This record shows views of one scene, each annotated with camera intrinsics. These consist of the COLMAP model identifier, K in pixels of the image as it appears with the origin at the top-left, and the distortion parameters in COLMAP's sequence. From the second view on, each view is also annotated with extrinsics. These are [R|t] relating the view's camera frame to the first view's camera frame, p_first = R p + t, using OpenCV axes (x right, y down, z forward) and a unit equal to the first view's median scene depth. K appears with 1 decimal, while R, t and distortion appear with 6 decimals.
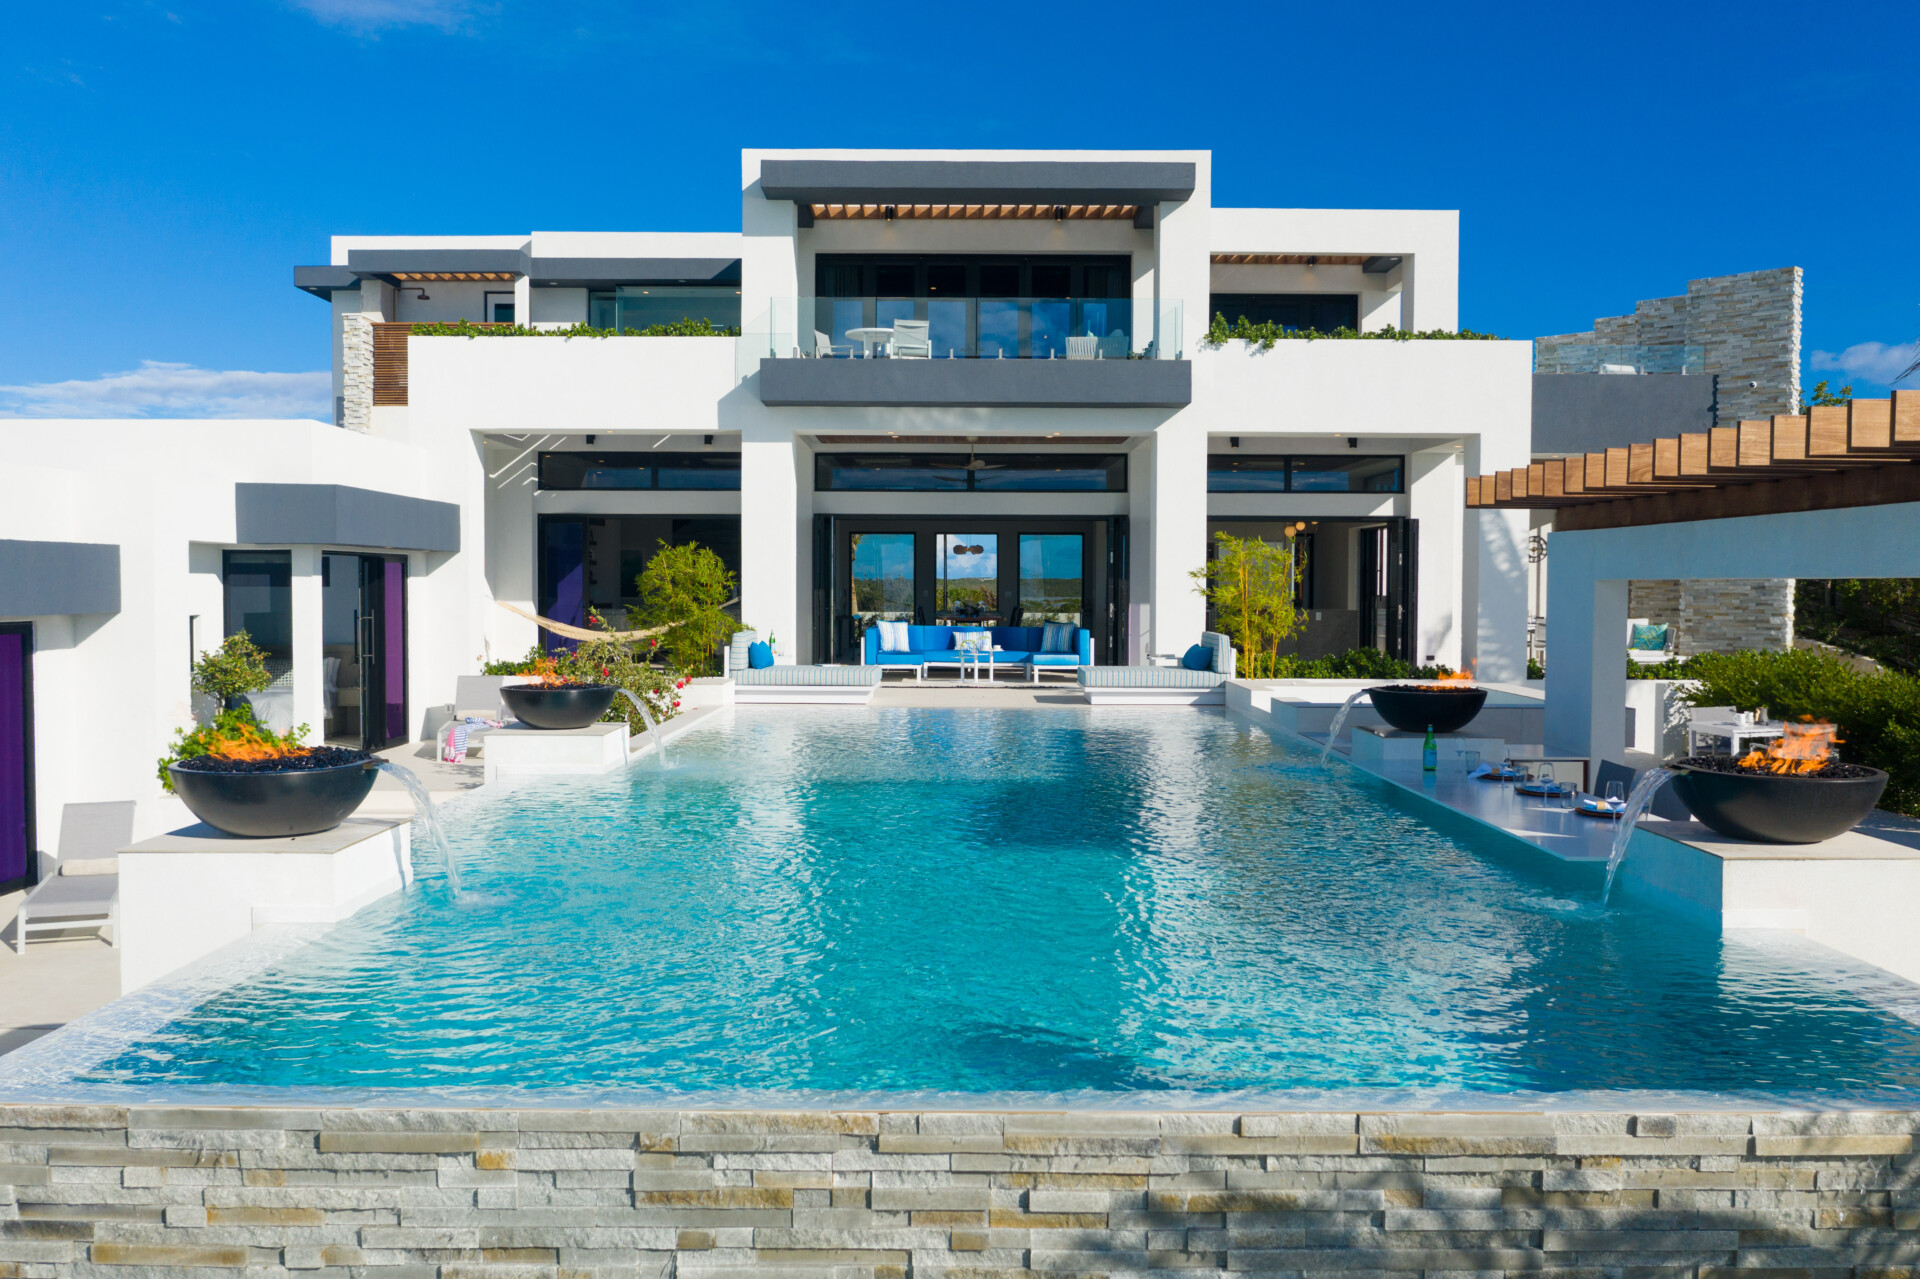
lens RADIAL K [[1493.1, 0, 937.6], [0, 1493.1, 632.2], [0, 0, 1]] dist [-0.010585, 0.000052]
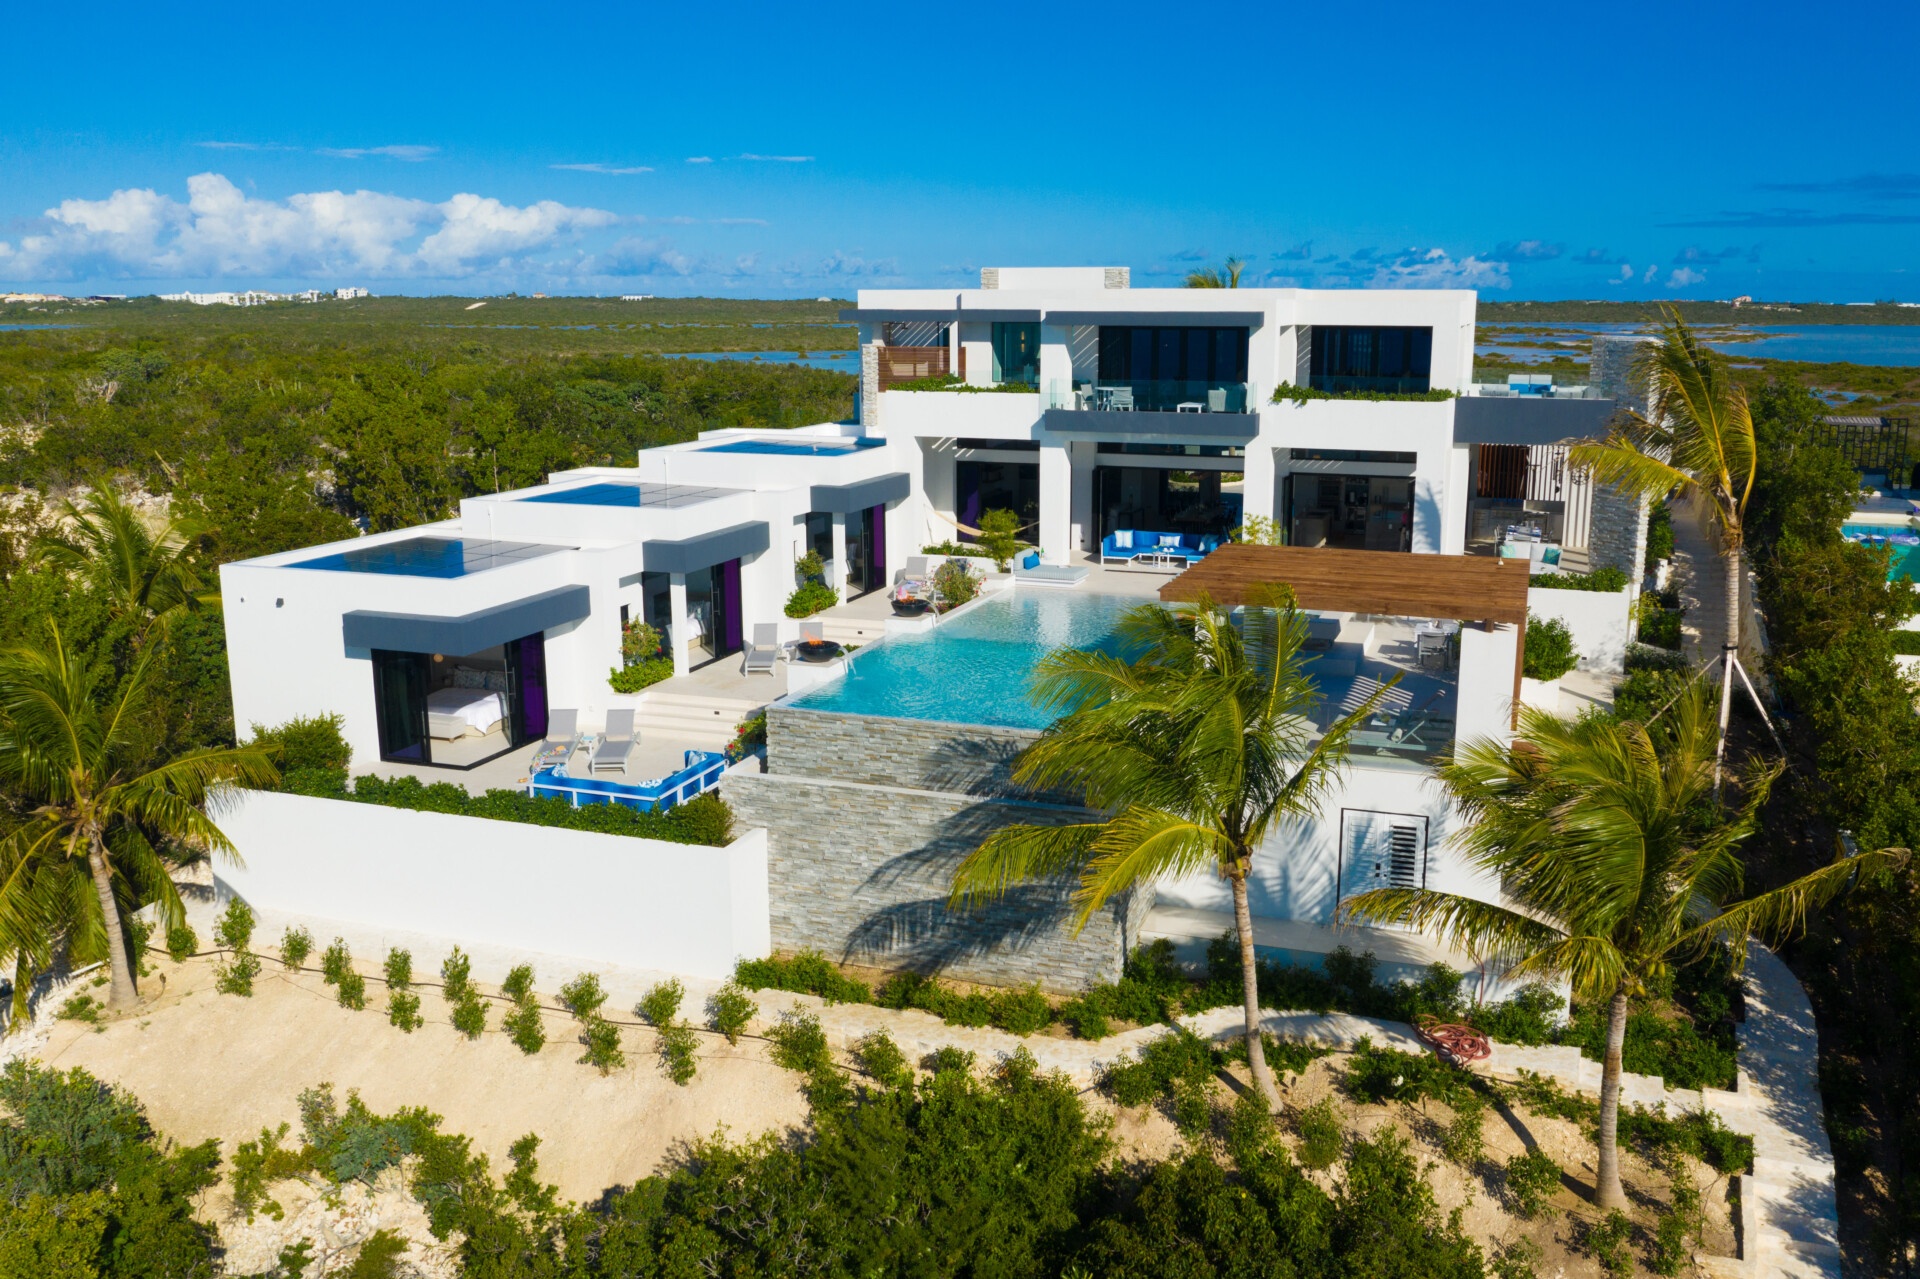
lens RADIAL K [[1515.4, 0, 1046.5], [0, 1515.4, 591.1], [0, 0, 1]] dist [-0.004848, -0.001274]
pose [[0.957608, 0.053377, -0.283087, 0.454920], [-0.011619, 0.989041, 0.147183, -0.228820], [0.287841, -0.137654, 0.947734, -0.942052]]
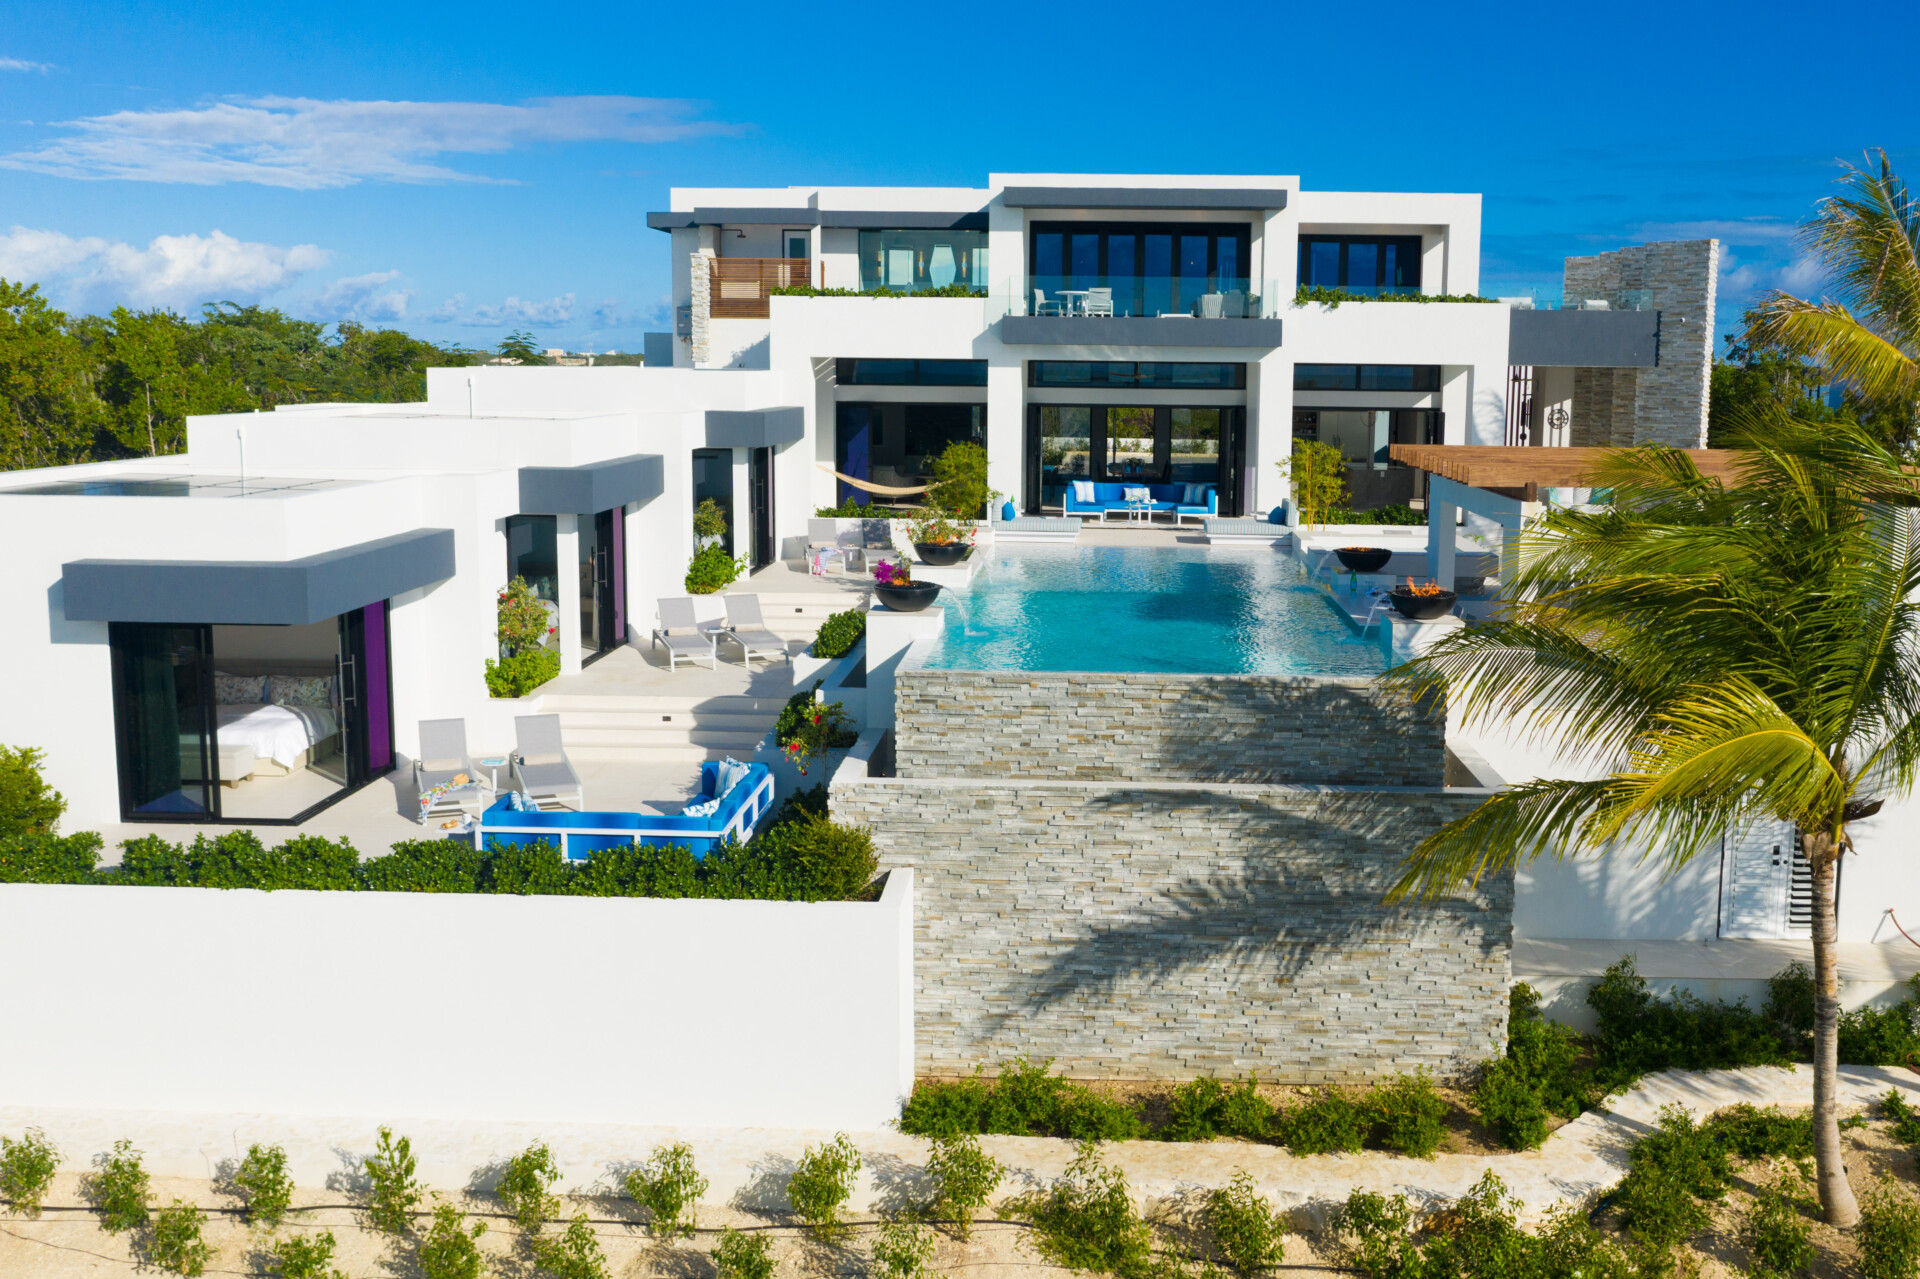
lens RADIAL K [[1608.5, 0, 1070.4], [0, 1608.5, 565.3], [0, 0, 1]] dist [-0.005227, 0.010331]
pose [[0.999908, 0.009525, -0.009705, -0.028413], [-0.008619, 0.995953, 0.089460, -0.071168], [0.010518, -0.089368, 0.995943, -0.637828]]
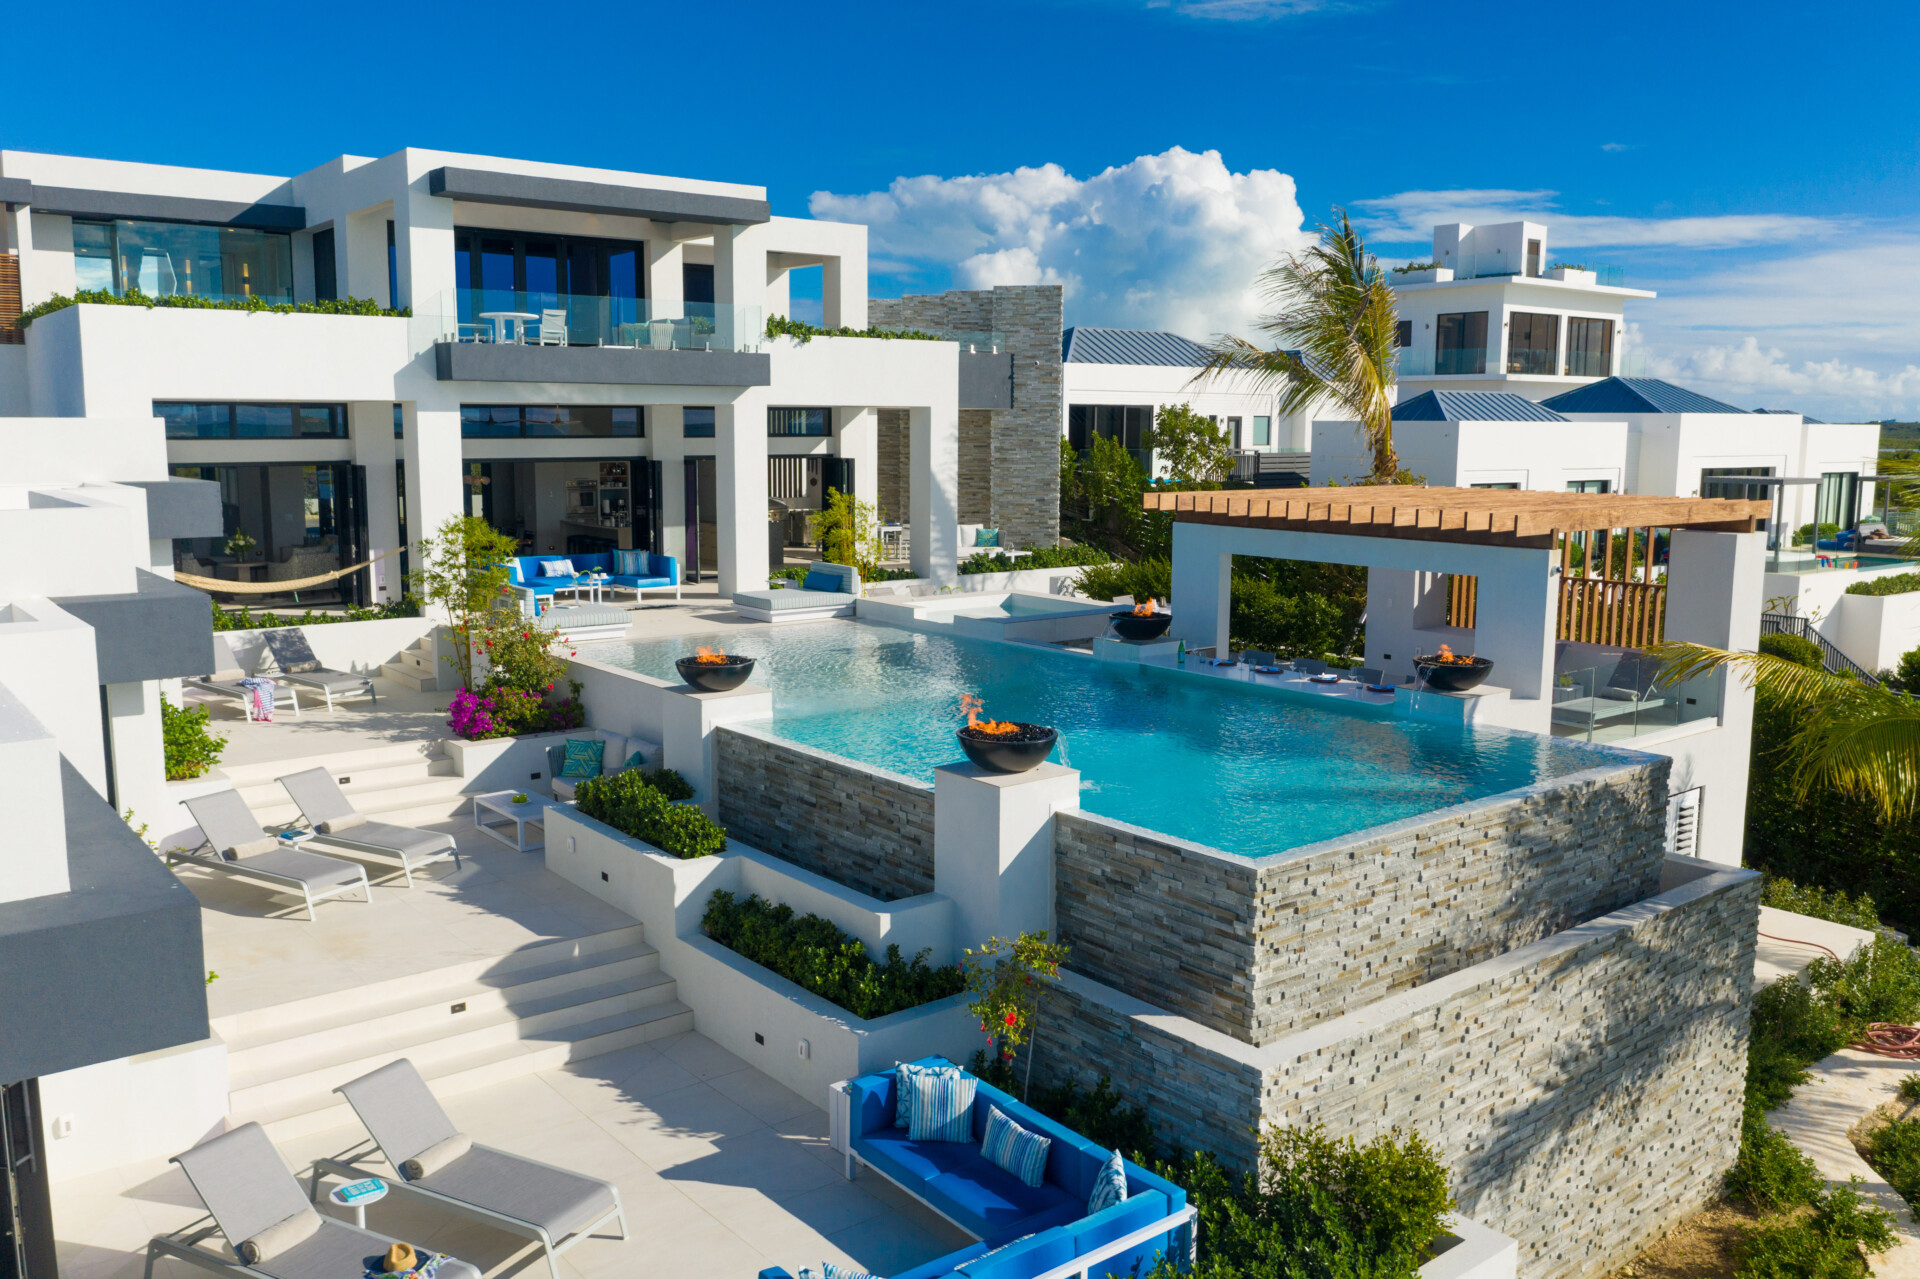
lens RADIAL K [[1493.1, 0, 937.6], [0, 1493.1, 632.2], [0, 0, 1]] dist [-0.010585, 0.000052]
pose [[0.787583, -0.086517, 0.610104, -0.509811], [0.019728, 0.993127, 0.115365, -0.081676], [-0.615892, -0.078824, 0.783877, -0.138732]]
